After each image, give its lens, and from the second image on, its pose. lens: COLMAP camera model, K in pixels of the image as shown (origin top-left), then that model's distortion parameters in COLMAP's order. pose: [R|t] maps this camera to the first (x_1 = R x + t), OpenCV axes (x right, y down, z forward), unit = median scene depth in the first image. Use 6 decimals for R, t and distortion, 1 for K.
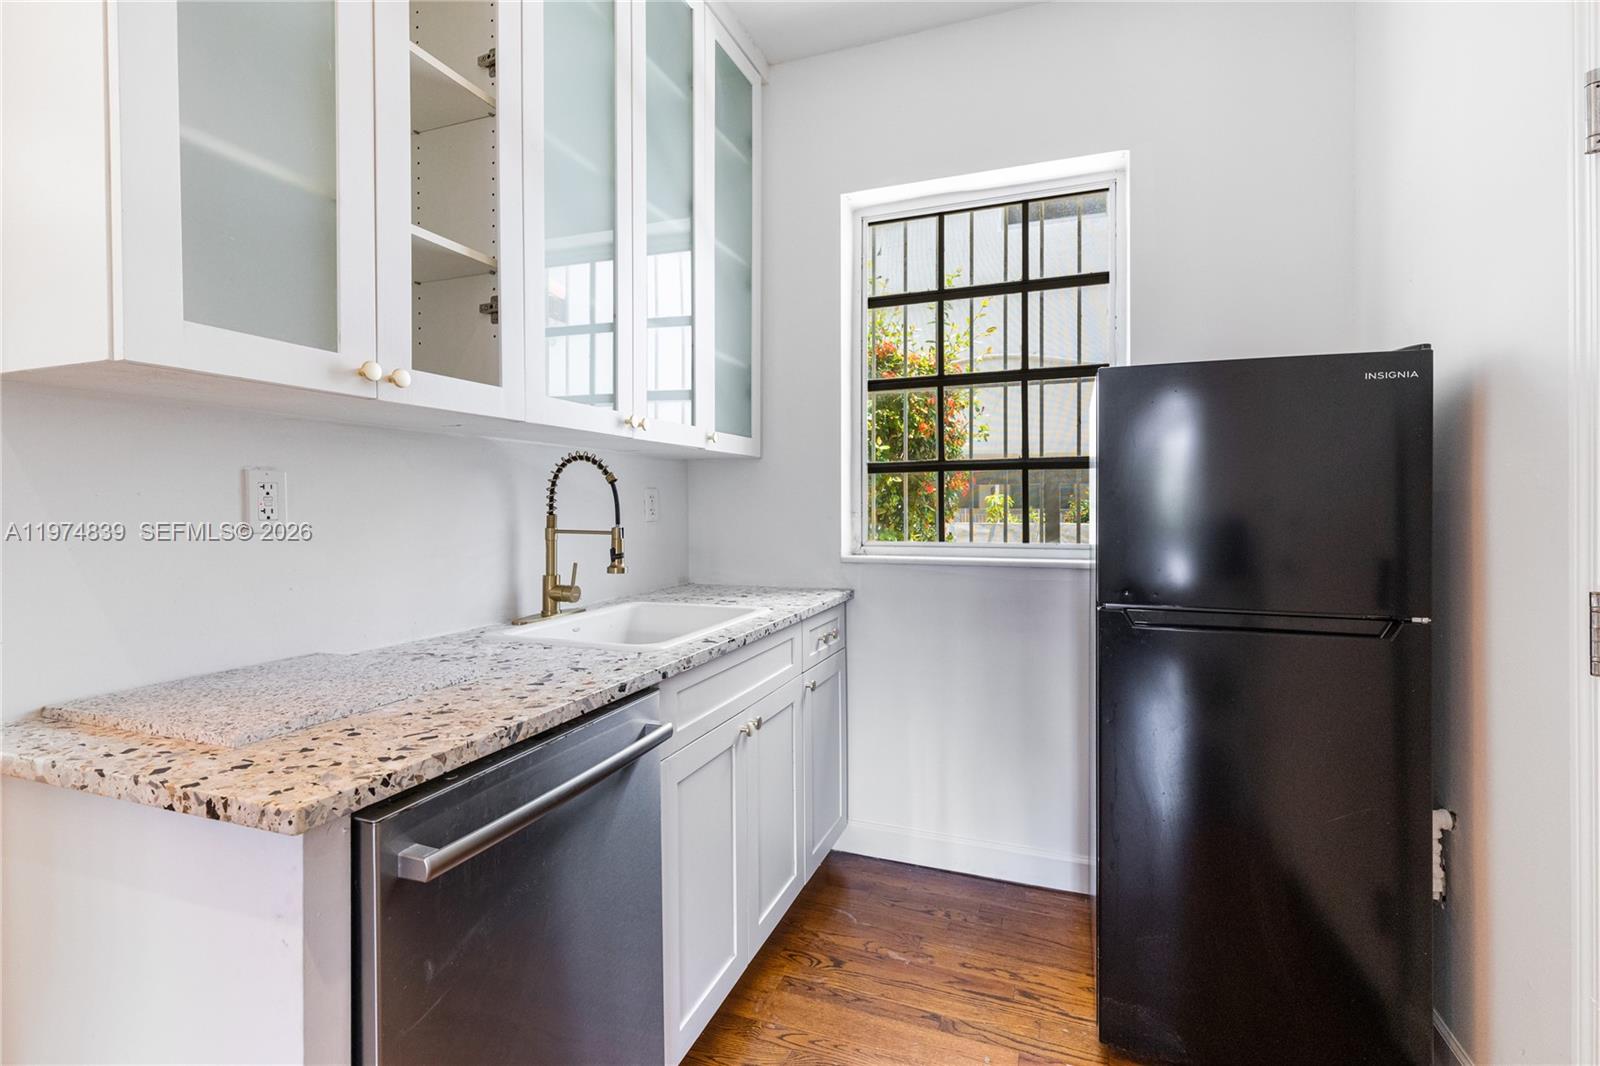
lens RADIAL K [[734.0, 0, 800.4], [0, 734.0, 501.5], [0, 0, 1]] dist [0.004774, 0.000328]
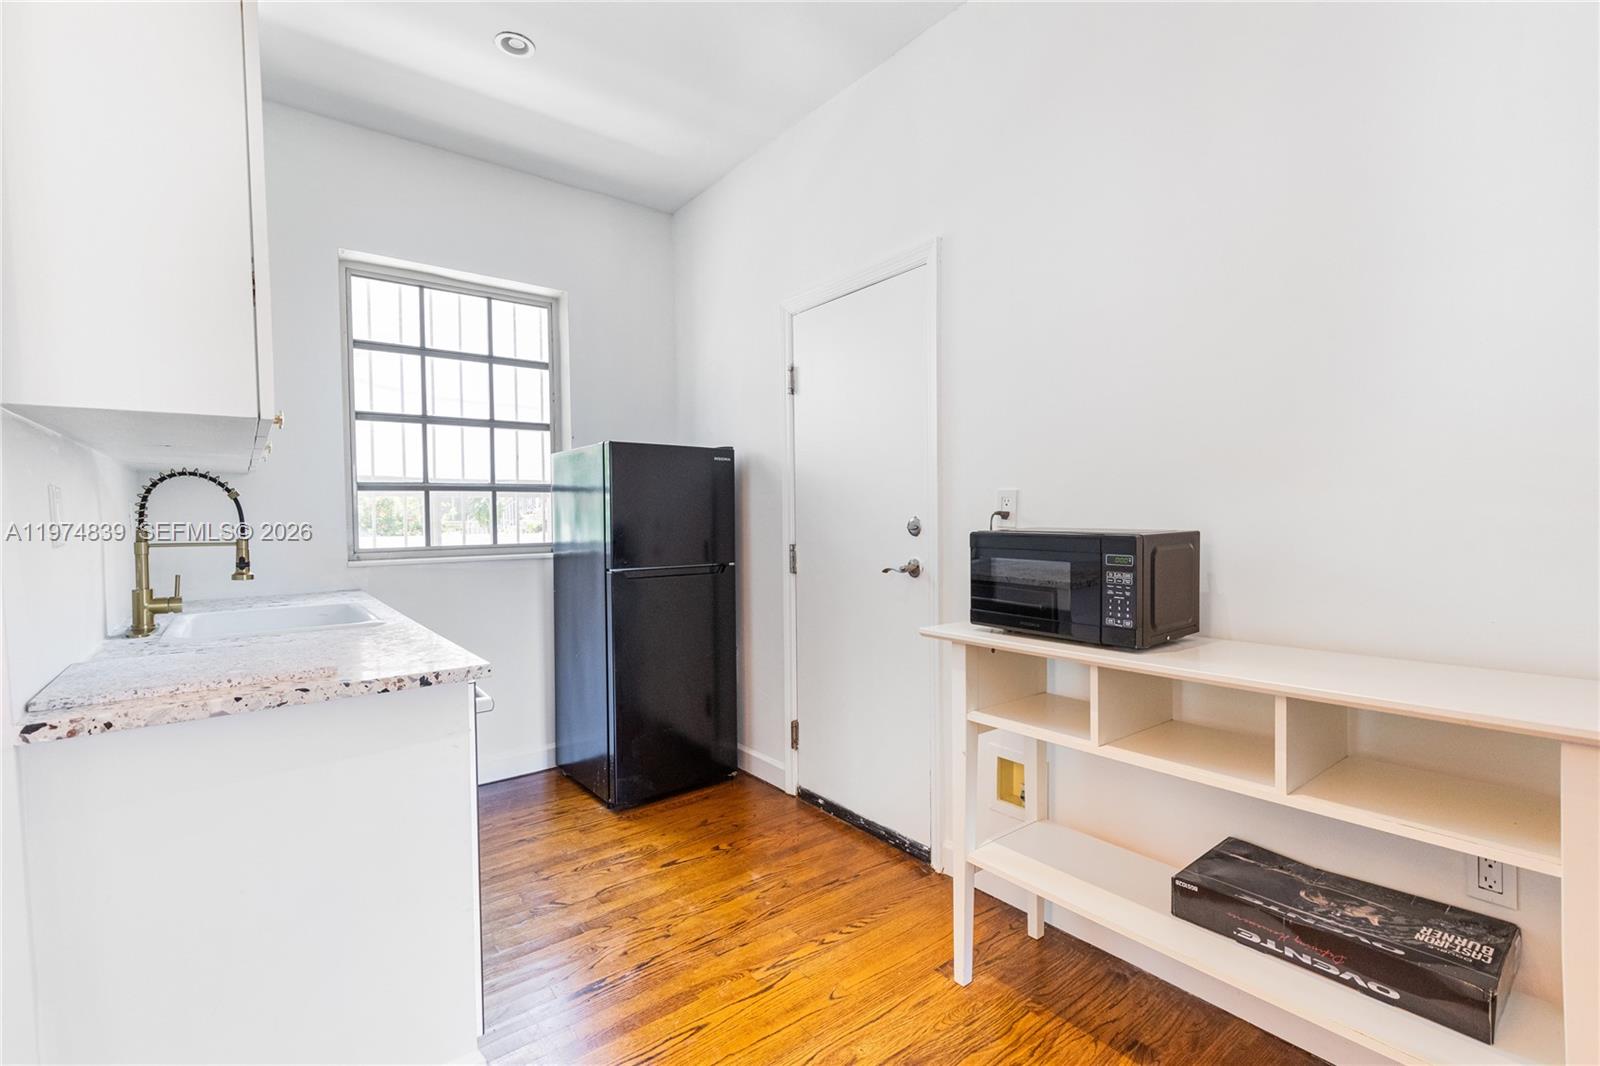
lens RADIAL K [[734.0, 0, 801.8], [0, 734.0, 536.5], [0, 0, 1]] dist [0.004774, 0.000328]
pose [[0.532214, -0.028497, 0.846130, -0.716243], [0.003998, 0.999507, 0.031148, -0.000105], [-0.846600, -0.013194, 0.532066, -0.302826]]
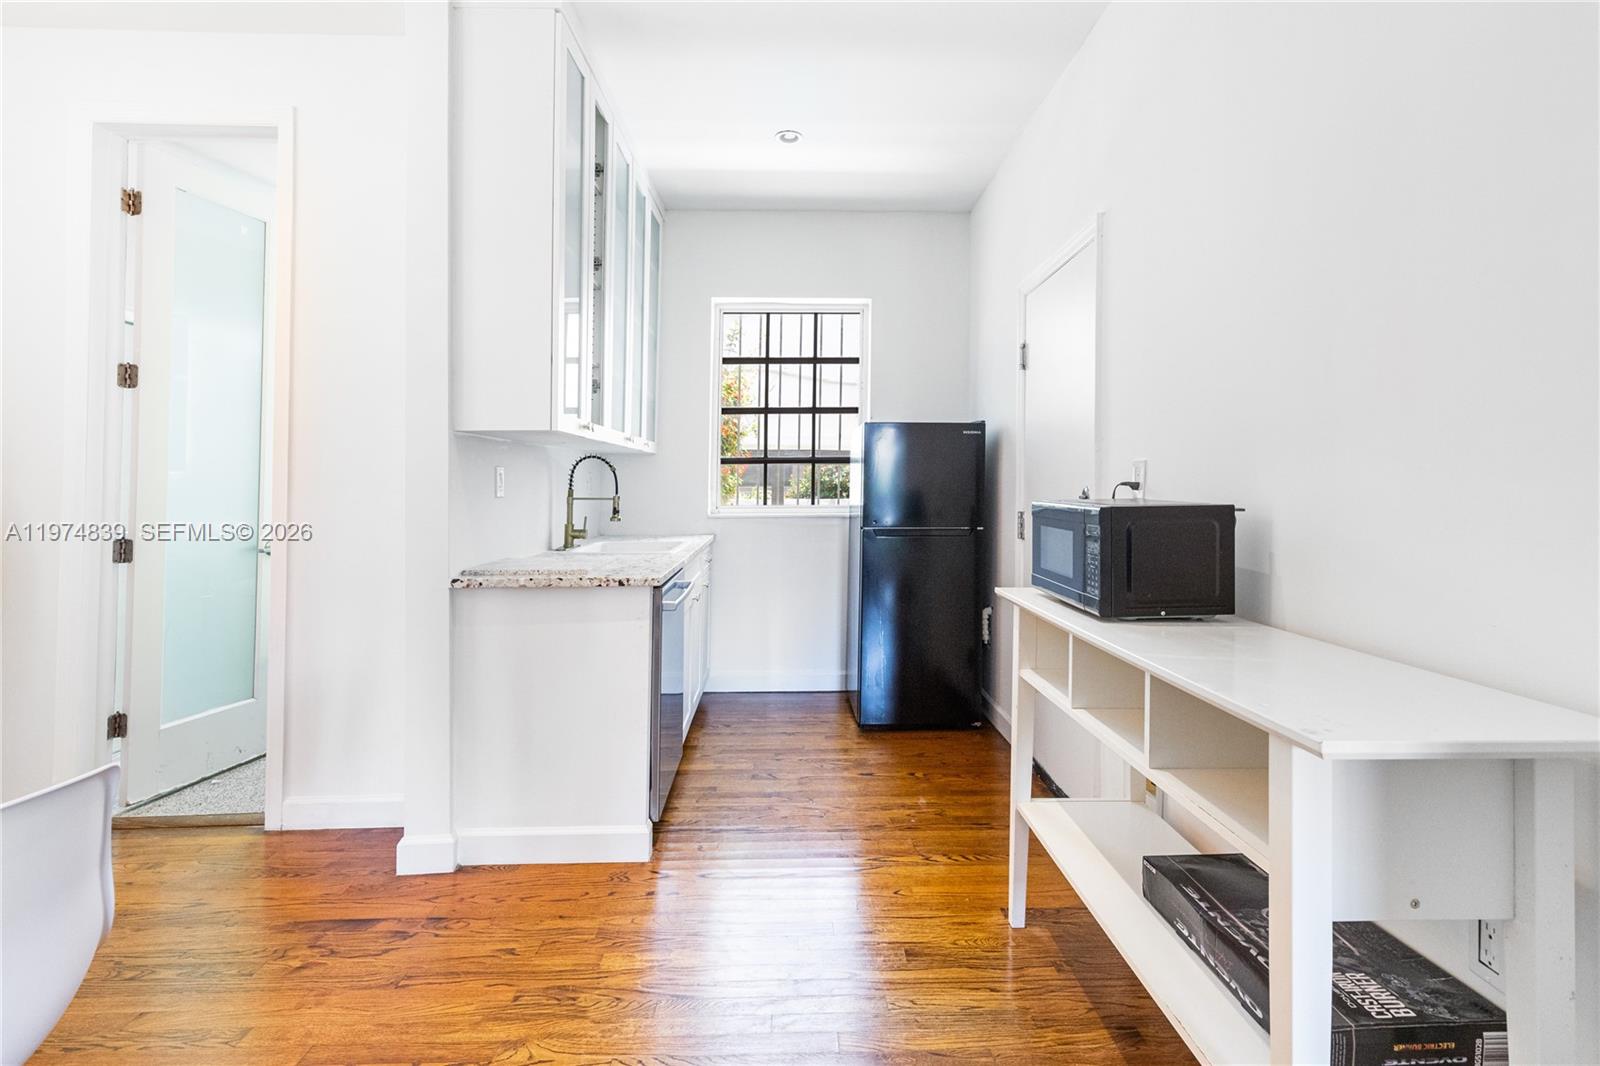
lens RADIAL K [[734.0, 0, 790.2], [0, 734.0, 478.8], [0, 0, 1]] dist [0.004774, 0.000328]
pose [[0.933359, 0.005177, 0.358906, -0.478373], [-0.004135, 0.999985, -0.003671, -0.001199], [-0.358920, 0.001942, 0.933366, -0.798660]]
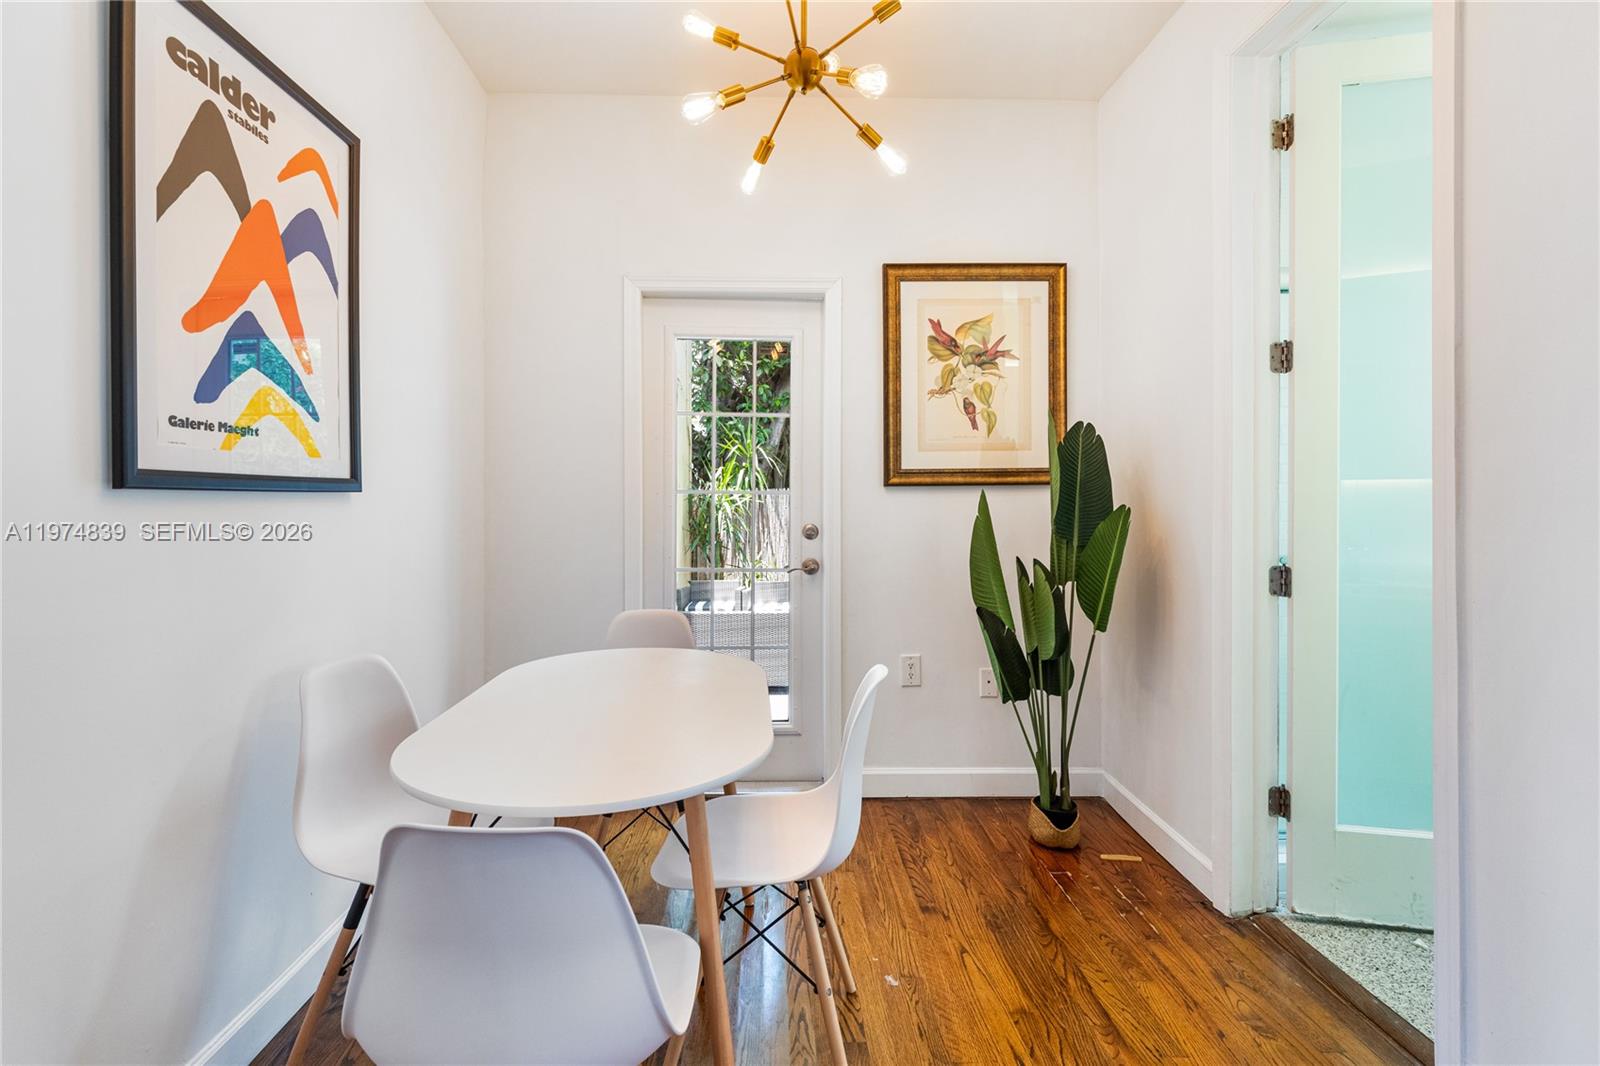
lens RADIAL K [[734.0, 0, 693.3], [0, 734.0, 493.9], [0, 0, 1]] dist [0.004774, 0.000328]
pose [[0.346603, -0.005003, -0.937998, -0.423476], [0.010213, 0.999947, -0.001559, -0.001827], [0.937956, -0.009039, 0.346636, -0.147732]]
